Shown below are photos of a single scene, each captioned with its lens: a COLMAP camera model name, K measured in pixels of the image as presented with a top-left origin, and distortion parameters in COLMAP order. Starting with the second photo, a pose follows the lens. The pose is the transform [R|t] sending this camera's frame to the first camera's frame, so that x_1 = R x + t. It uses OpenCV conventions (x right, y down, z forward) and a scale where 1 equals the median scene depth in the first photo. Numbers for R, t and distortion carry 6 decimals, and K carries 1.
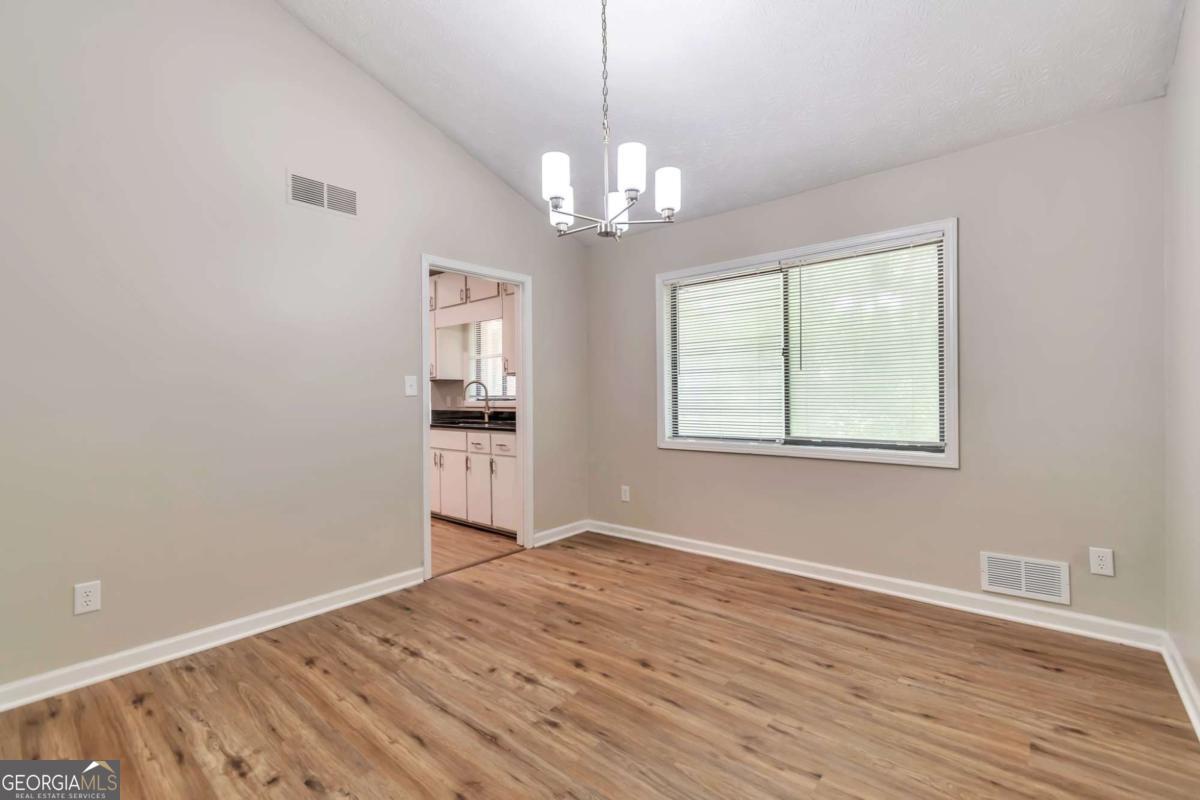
lens RADIAL K [[528.3, 0, 603.4], [0, 528.3, 394.2], [0, 0, 1]] dist [0.000460, -0.000189]
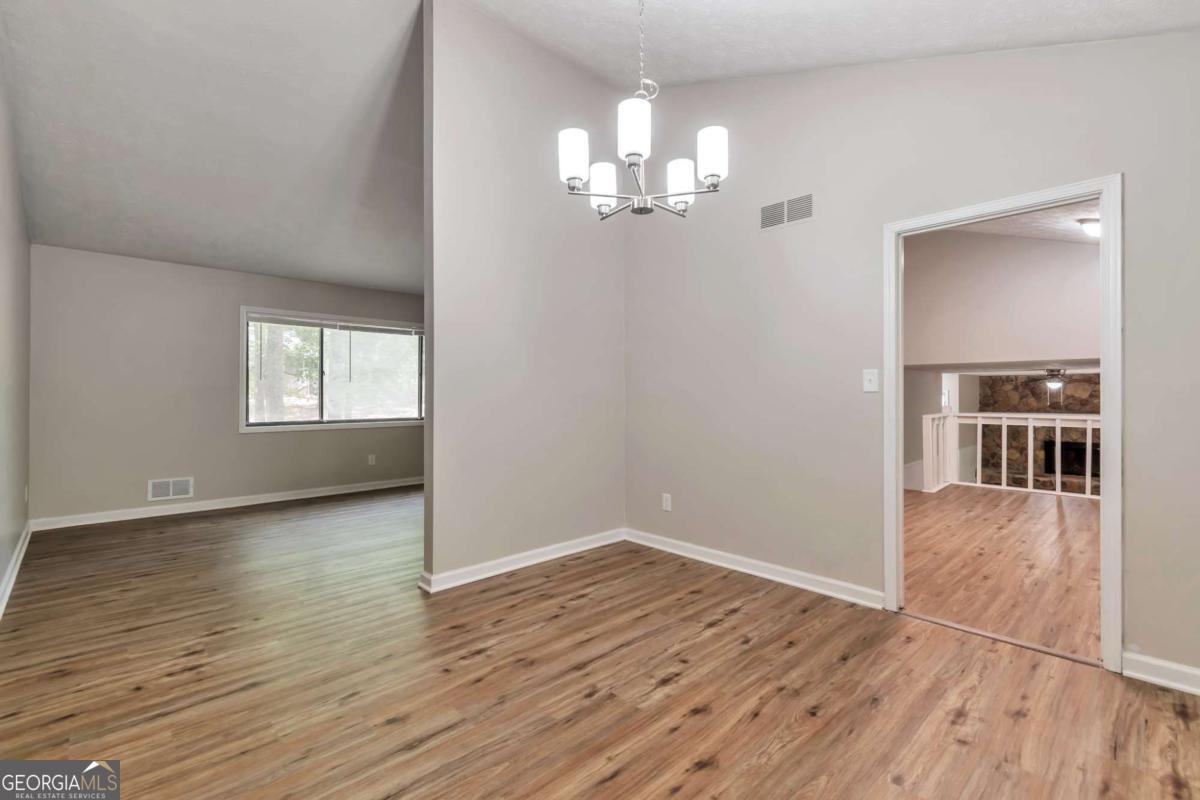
lens RADIAL K [[528.3, 0, 603.4], [0, 528.3, 394.2], [0, 0, 1]] dist [0.000460, -0.000189]
pose [[-0.092065, 0.016741, -0.995612, 0.772117], [0.002395, 0.999859, 0.016591, -0.012974], [0.995750, -0.000857, -0.092092, 0.887174]]
